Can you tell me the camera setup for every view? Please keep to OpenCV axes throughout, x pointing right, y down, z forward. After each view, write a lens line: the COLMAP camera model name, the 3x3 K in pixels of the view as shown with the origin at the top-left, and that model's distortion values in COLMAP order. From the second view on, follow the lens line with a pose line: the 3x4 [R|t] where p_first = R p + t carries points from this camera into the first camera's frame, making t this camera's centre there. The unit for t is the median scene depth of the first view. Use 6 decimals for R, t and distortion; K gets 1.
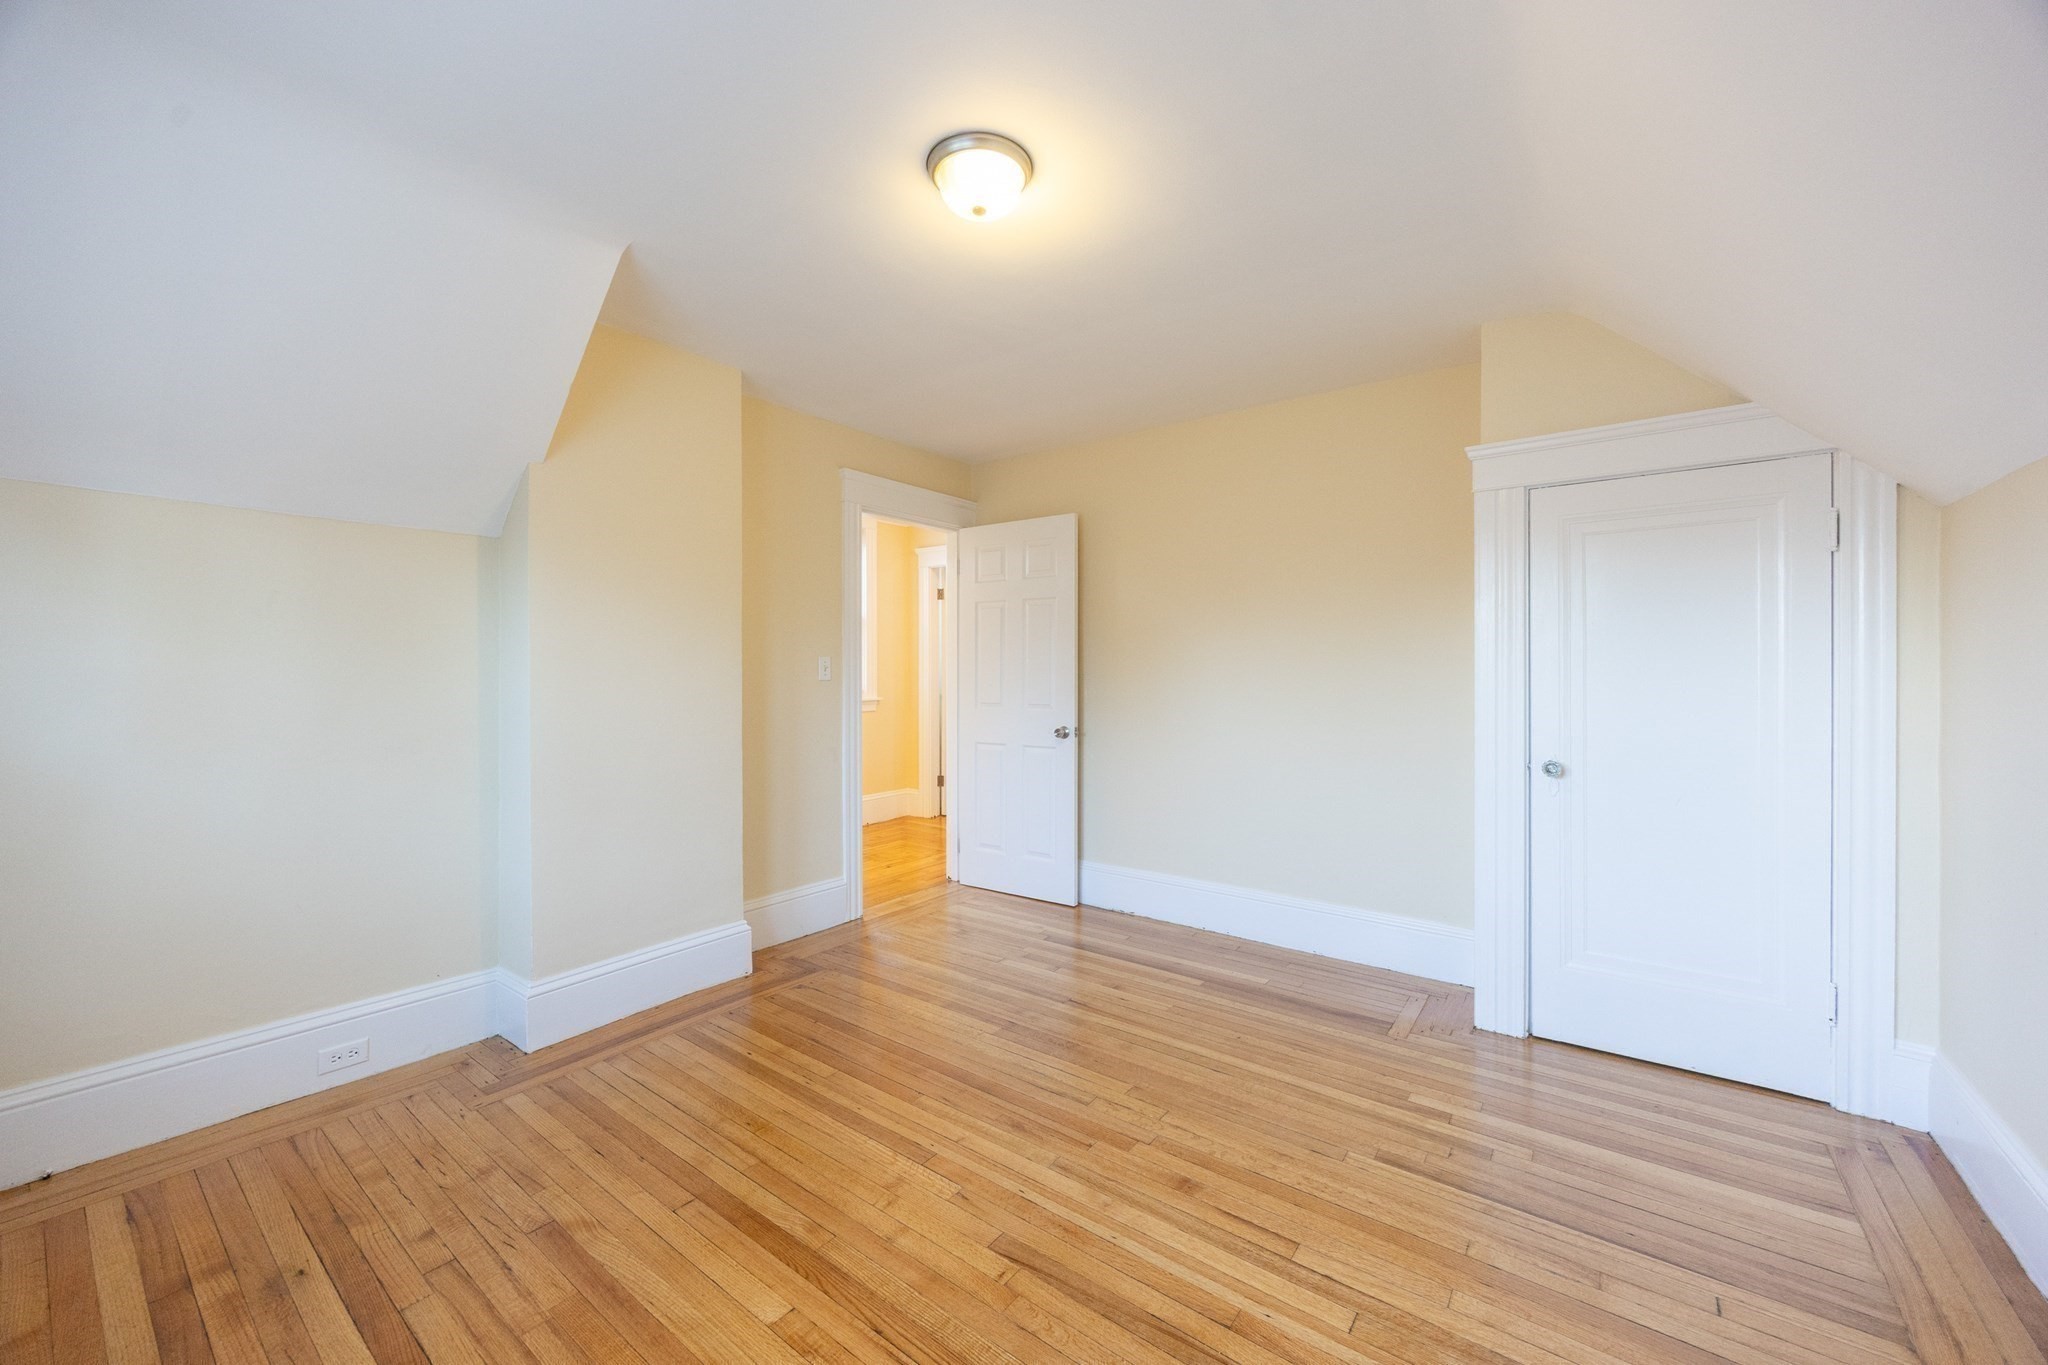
lens RADIAL K [[793.5, 0, 1031.2], [0, 793.5, 673.5], [0, 0, 1]] dist [-0.001463, -0.000055]
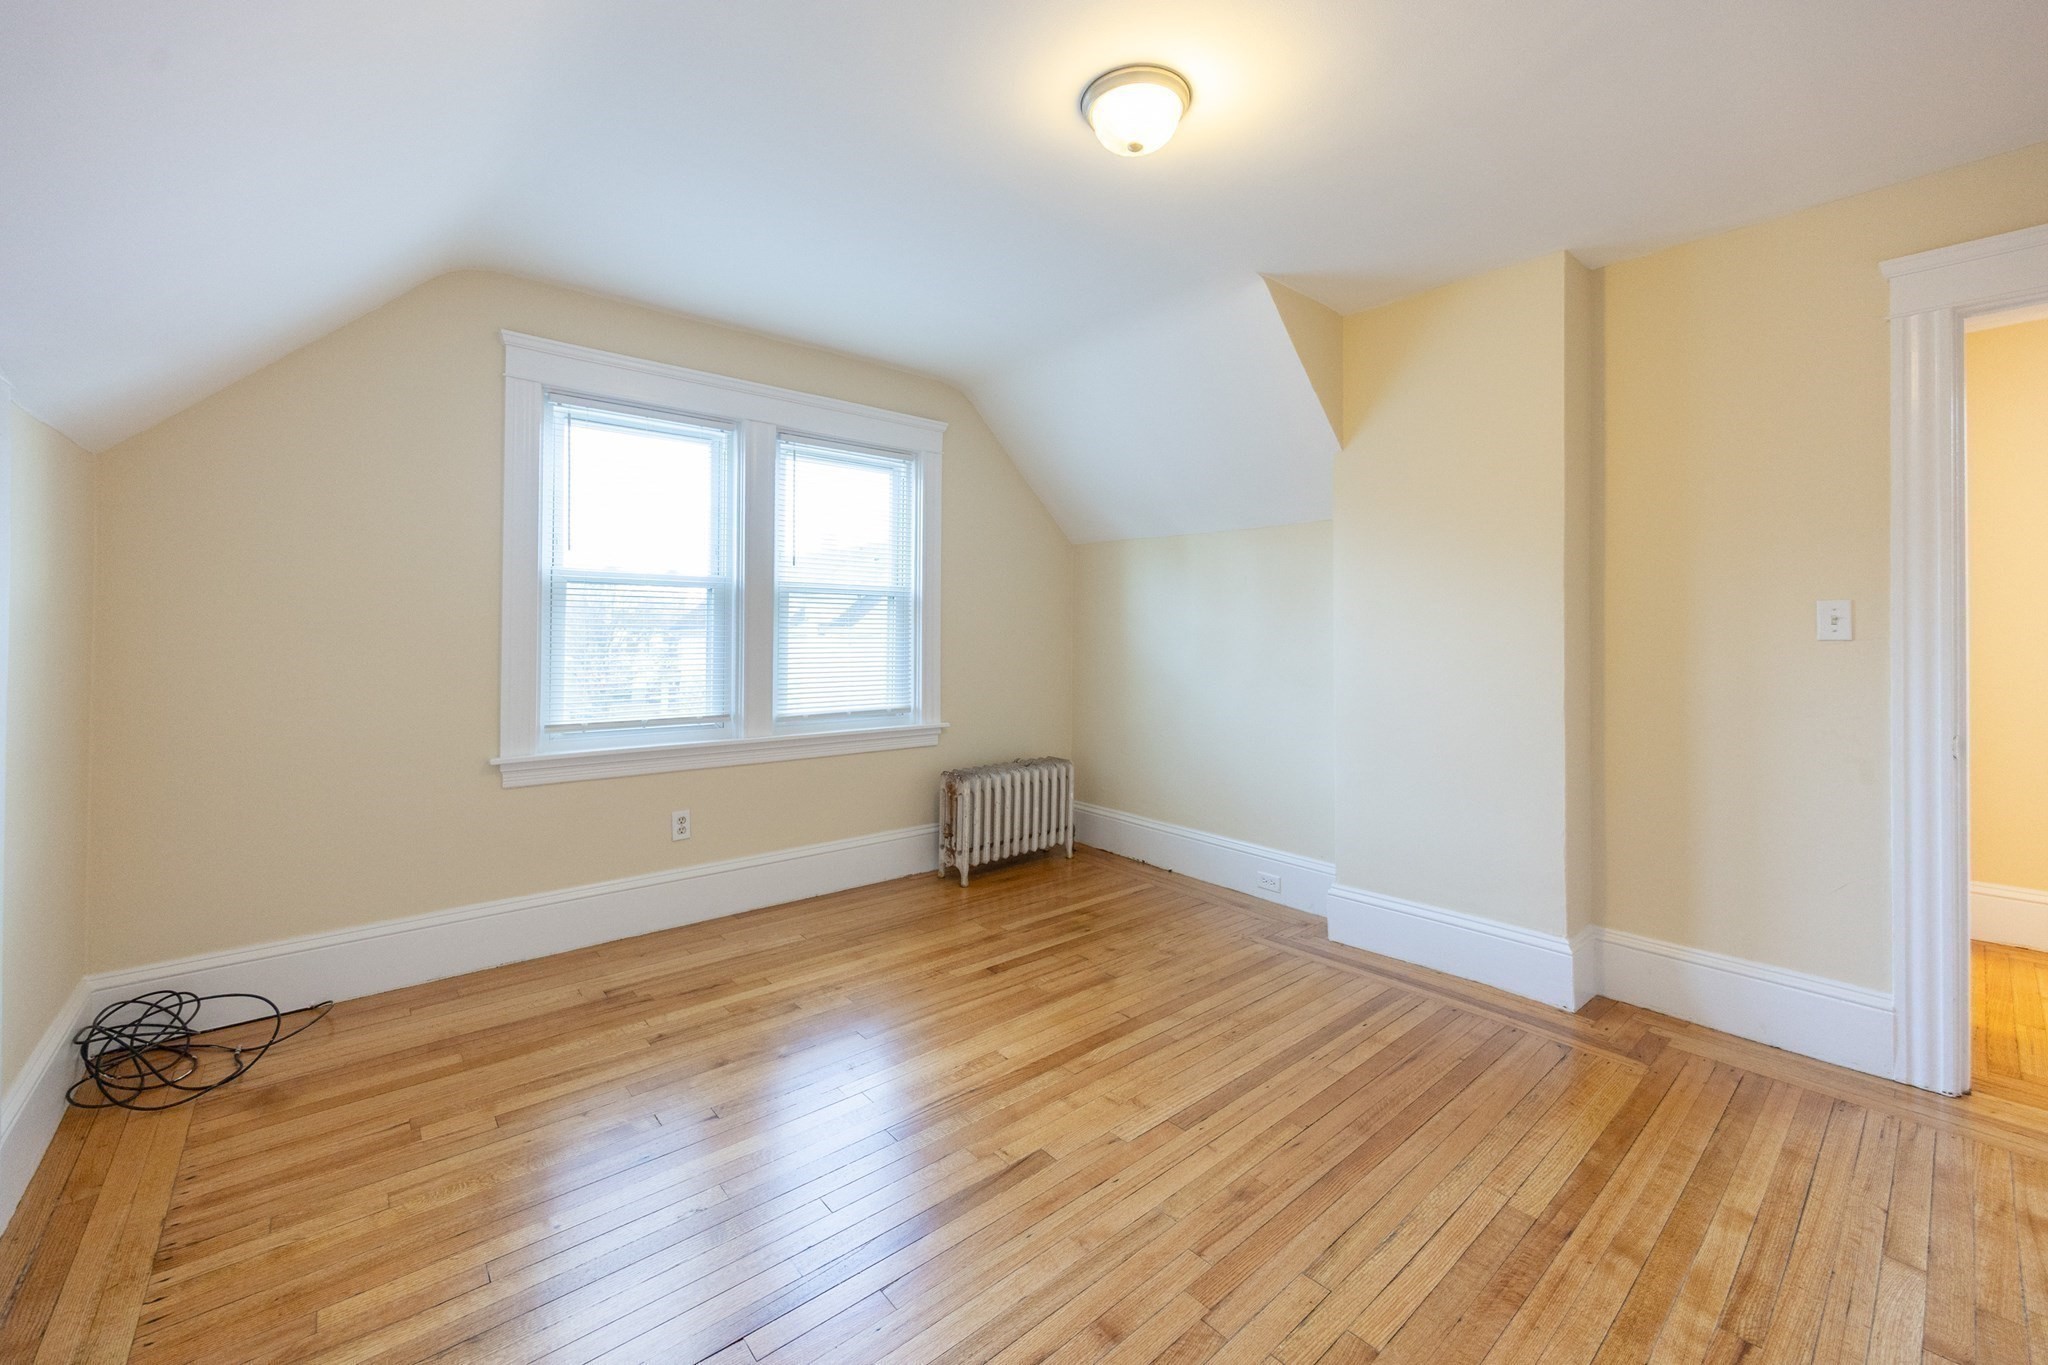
lens RADIAL K [[828.3, 0, 1023.0], [0, 828.3, 624.5], [0, 0, 1]] dist [0.003479, 0.000219]
pose [[-0.219663, -0.010725, -0.975517, 0.790626], [-0.009859, 0.999913, -0.008773, 0.013694], [0.975526, 0.007691, -0.219750, 0.908619]]
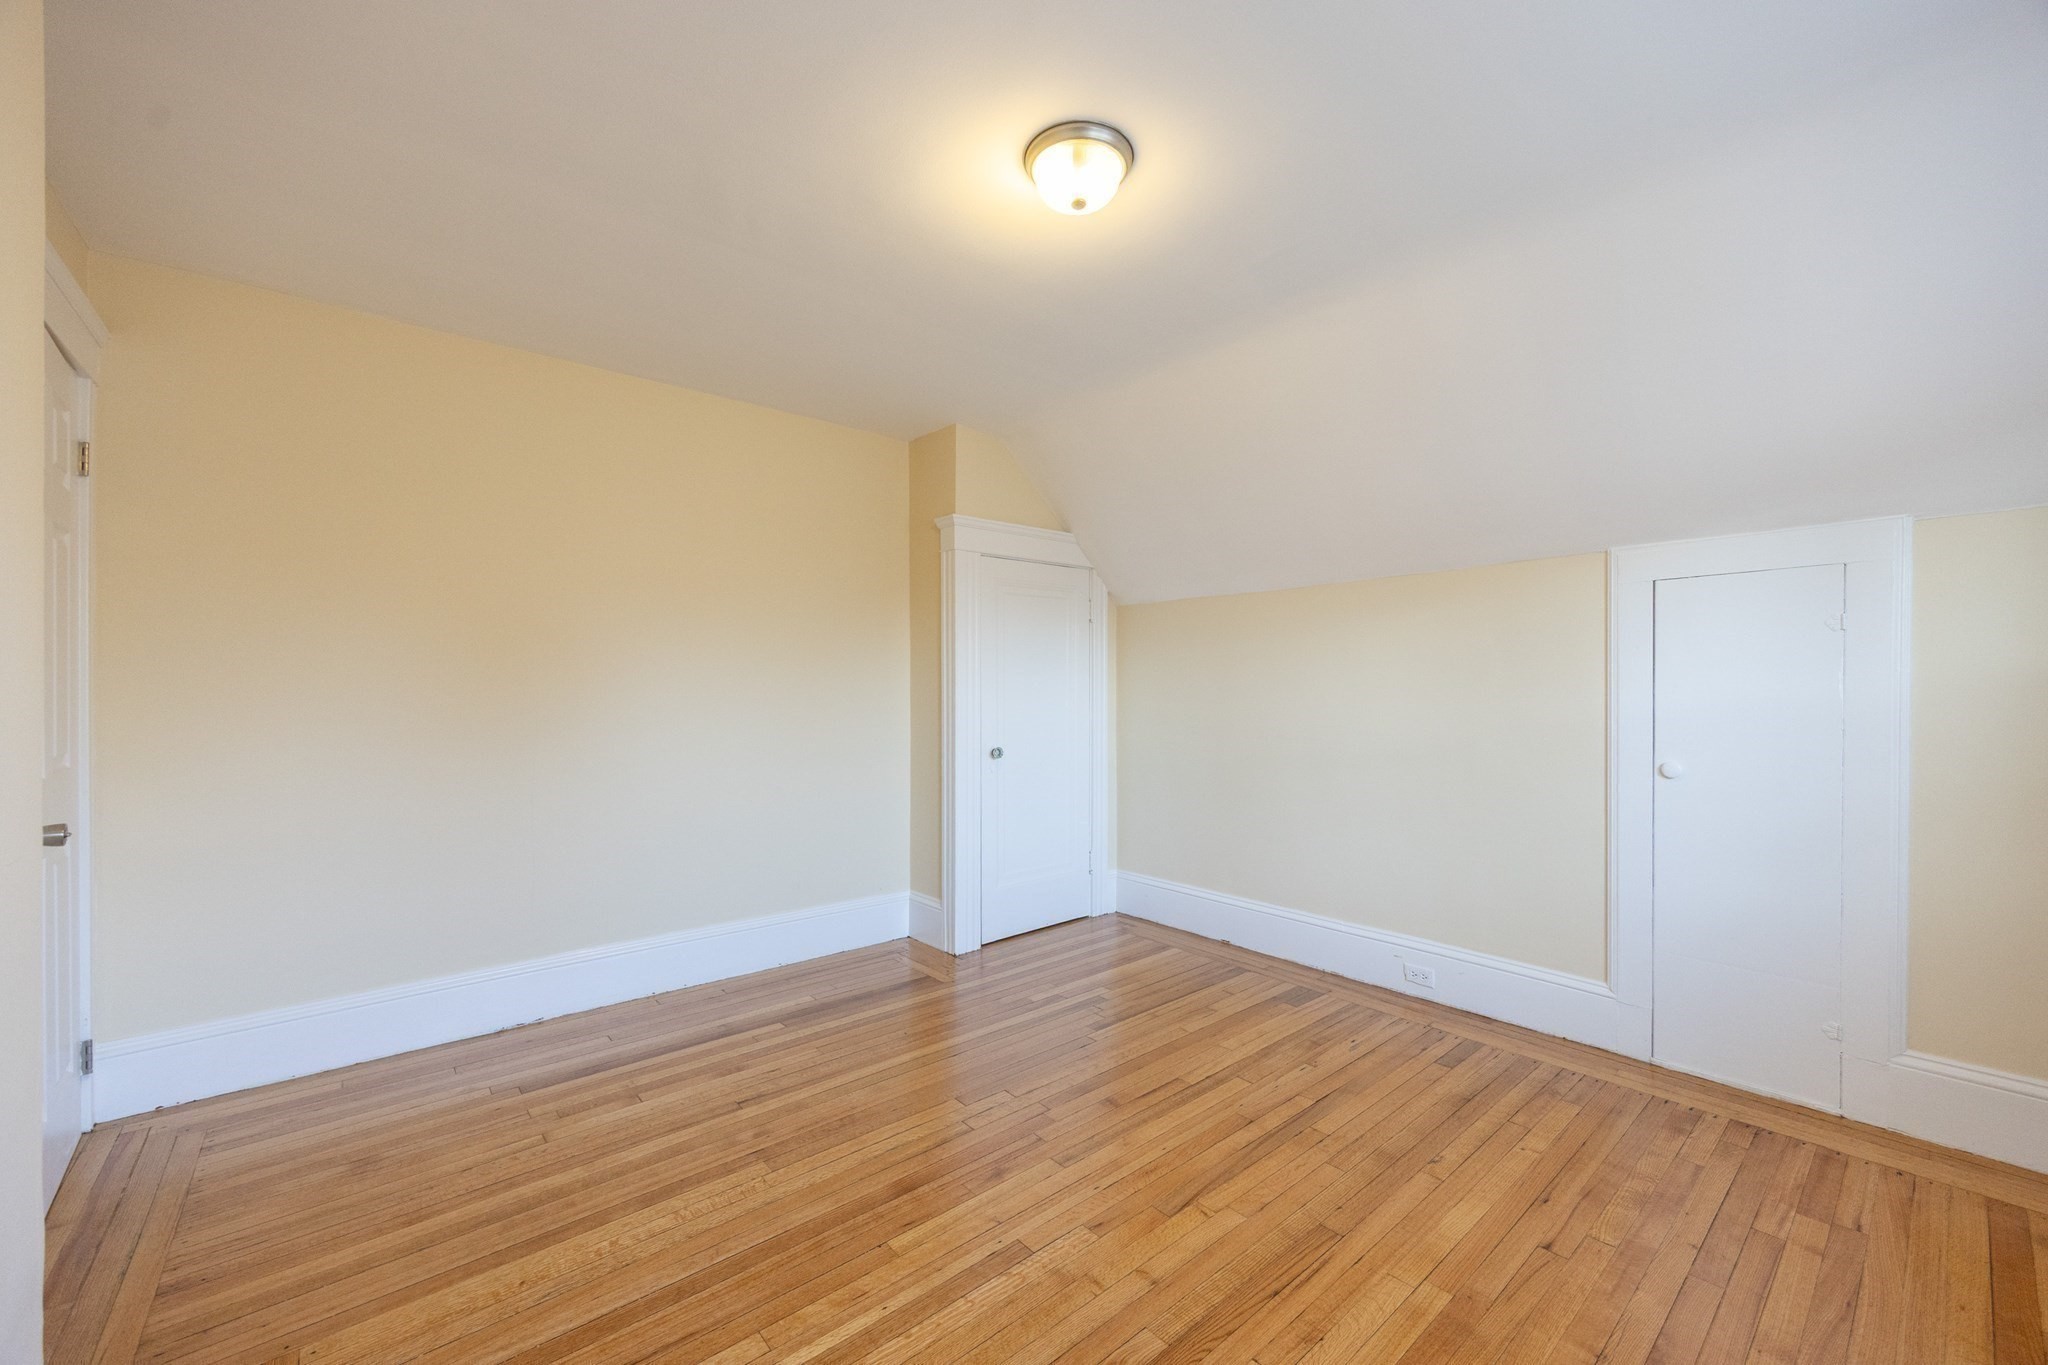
lens RADIAL K [[790.2, 0, 1047.5], [0, 790.2, 683.5], [0, 0, 1]] dist [-0.000917, 0.000000]
pose [[0.211644, 0.006760, 0.977323, -0.850883], [0.005070, 0.999955, -0.008014, 0.005528], [-0.977334, 0.006651, 0.211601, 0.693894]]
